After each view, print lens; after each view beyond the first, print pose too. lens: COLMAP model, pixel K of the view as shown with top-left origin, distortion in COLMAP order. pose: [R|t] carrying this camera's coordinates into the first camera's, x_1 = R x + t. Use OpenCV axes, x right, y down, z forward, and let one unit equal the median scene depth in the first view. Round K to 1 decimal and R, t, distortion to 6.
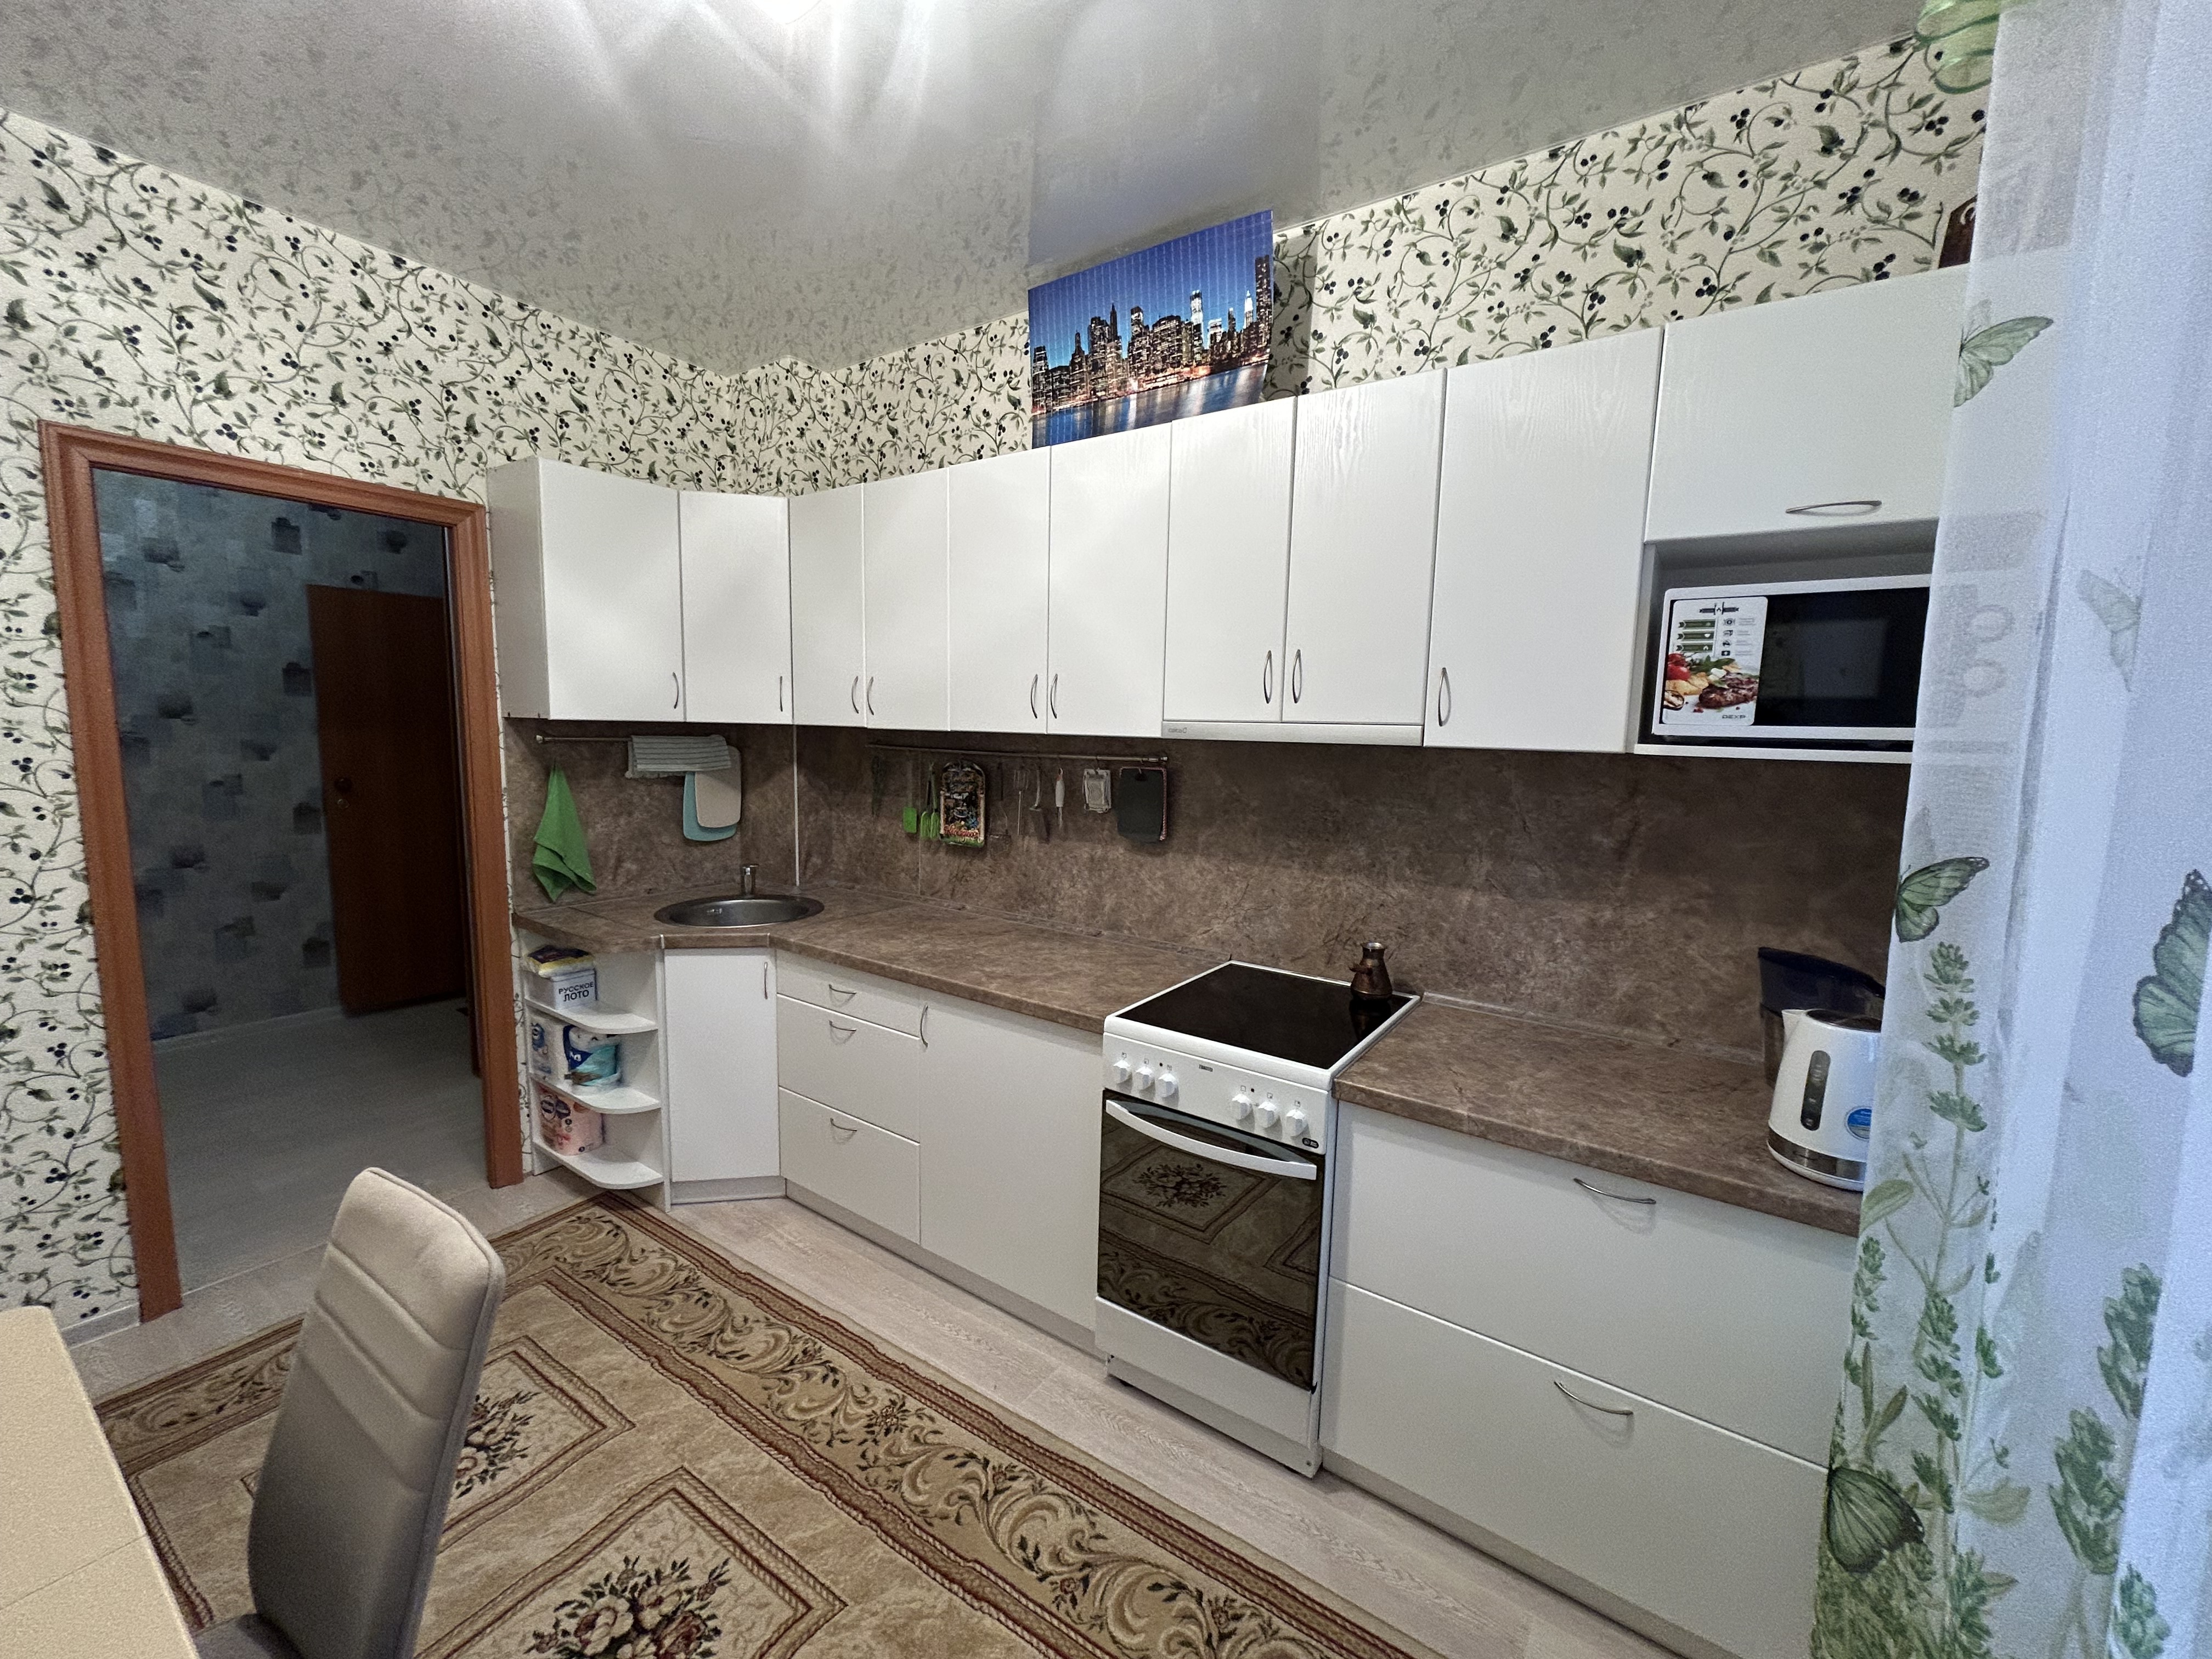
lens RADIAL K [[887.8, 0, 1110.1], [0, 887.8, 831.2], [0, 0, 1]] dist [0.002042, -0.000758]
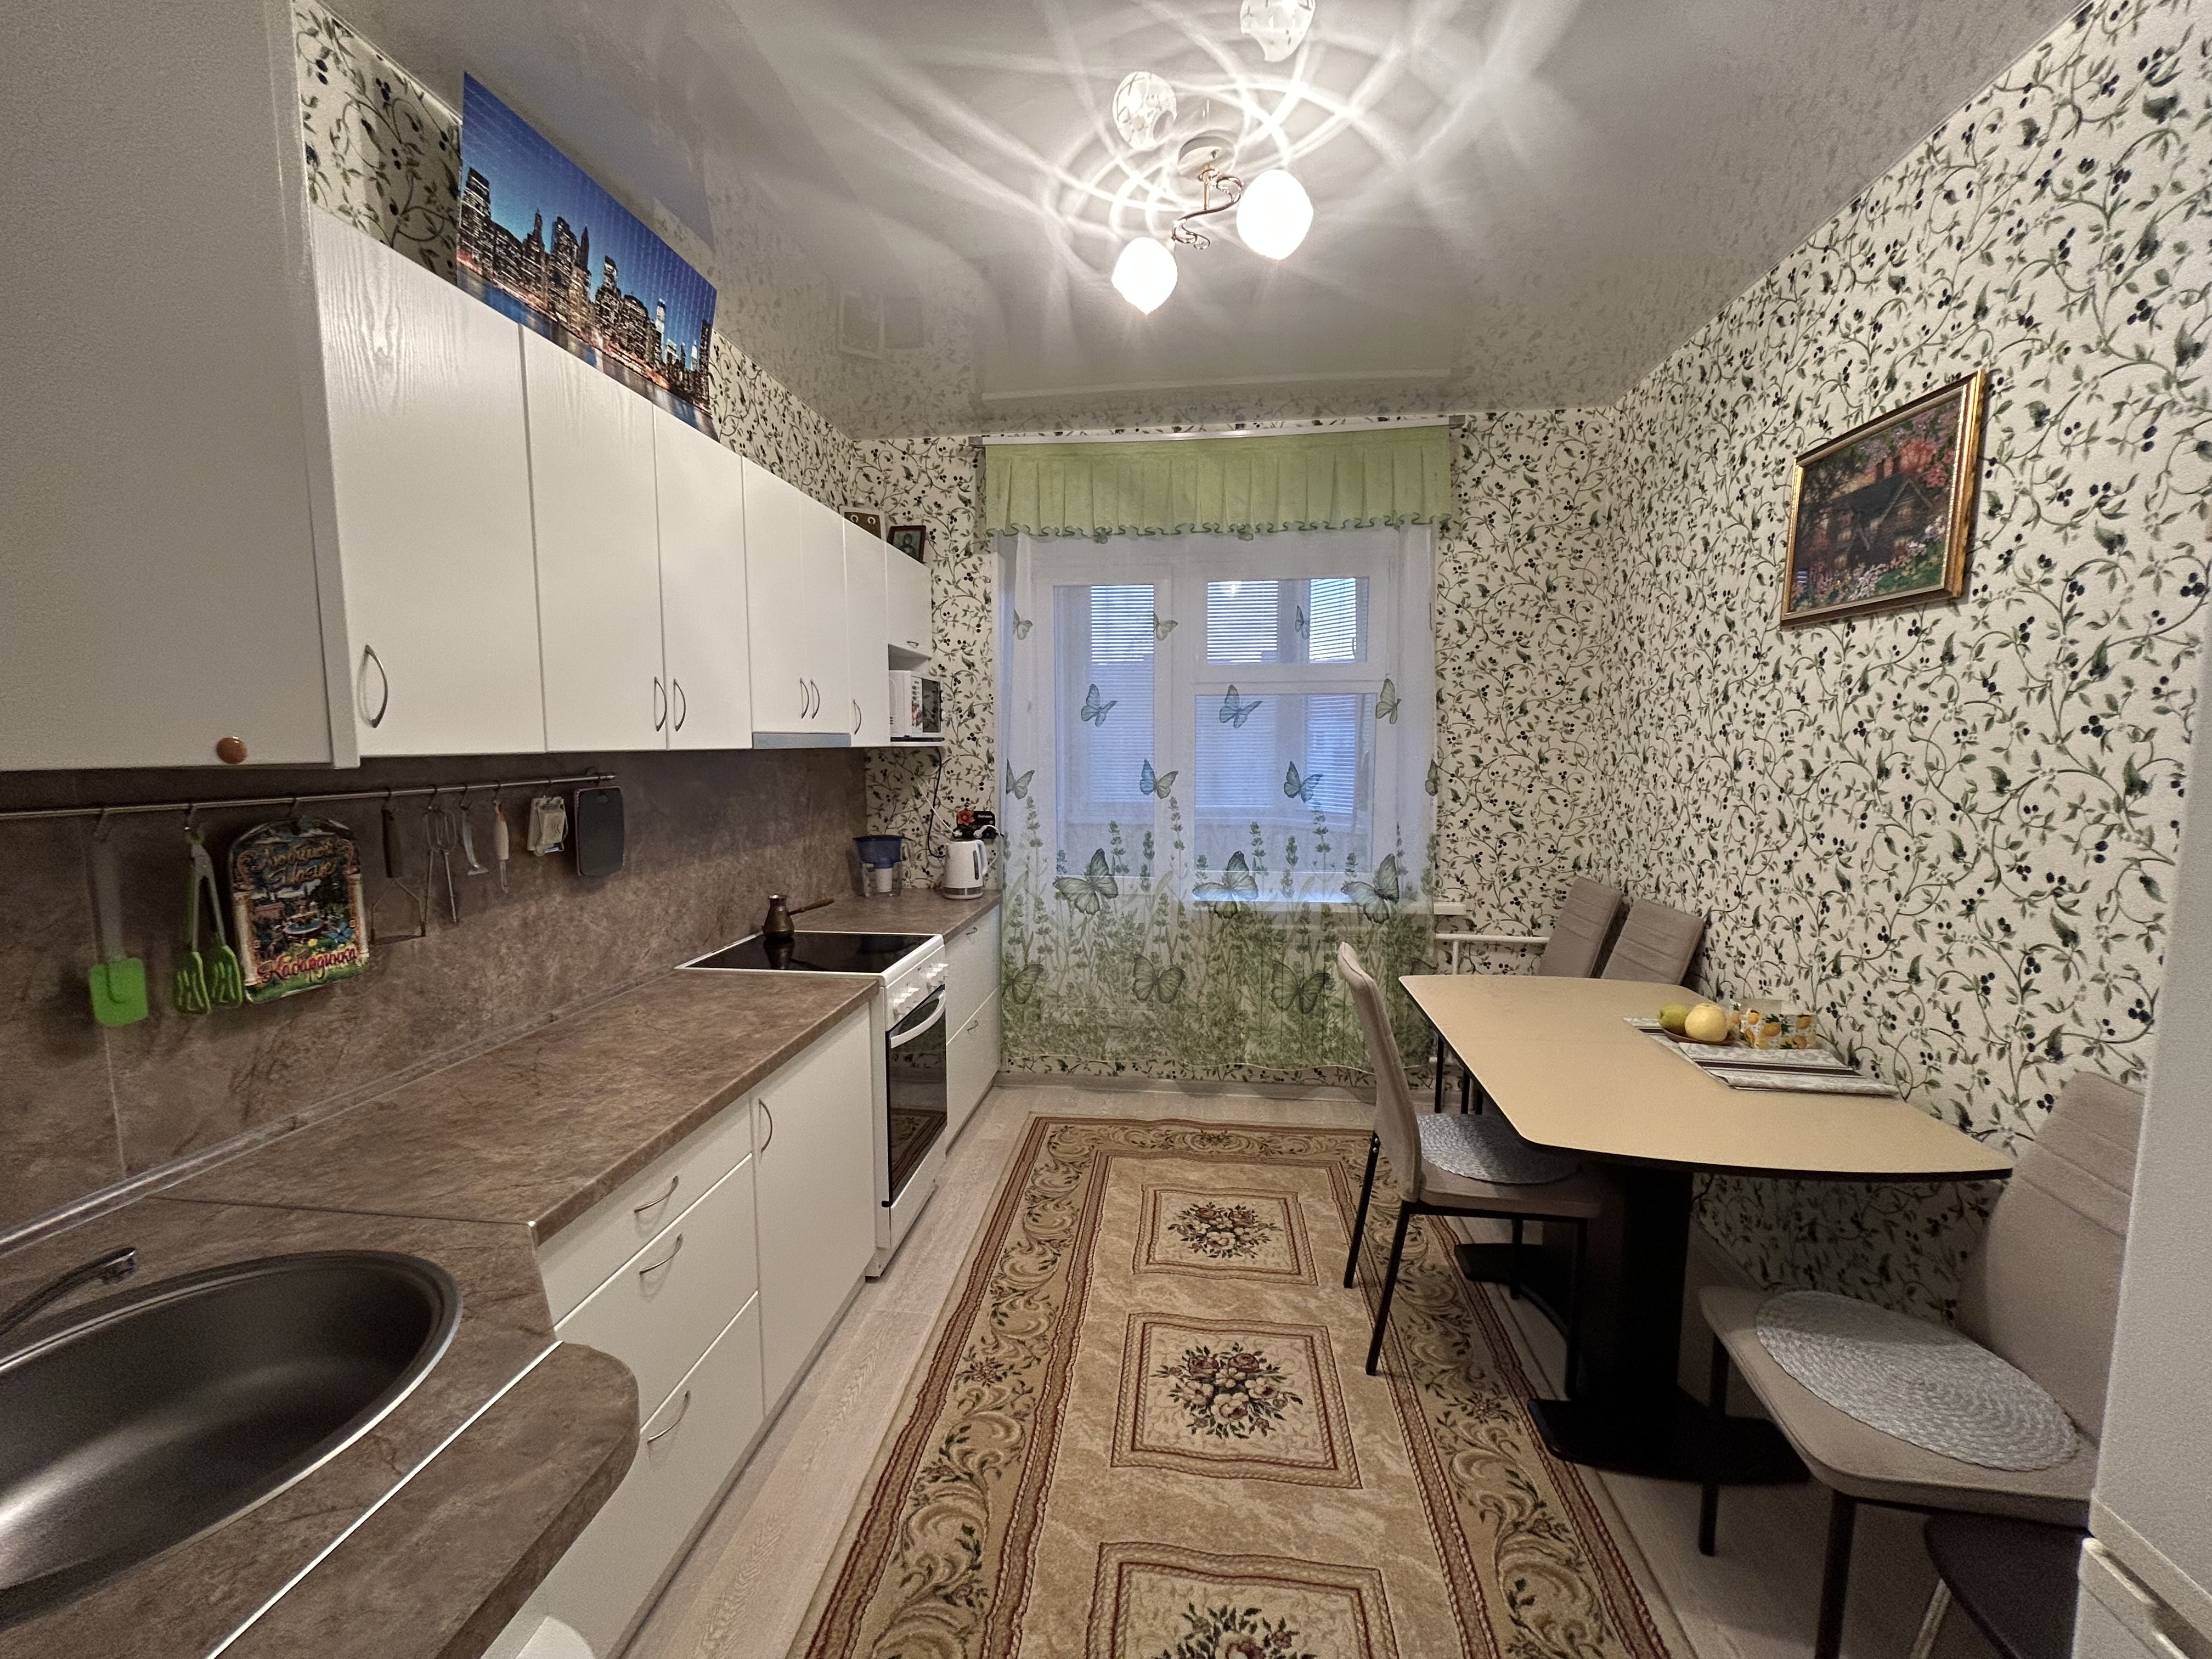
lens RADIAL K [[887.8, 0, 1100.3], [0, 887.8, 827.2], [0, 0, 1]] dist [0.002042, -0.000758]
pose [[-0.456997, -0.109083, 0.882754, -1.055708], [0.097313, 0.980362, 0.171523, -0.151469], [-0.884129, 0.164289, -0.437407, 1.084722]]
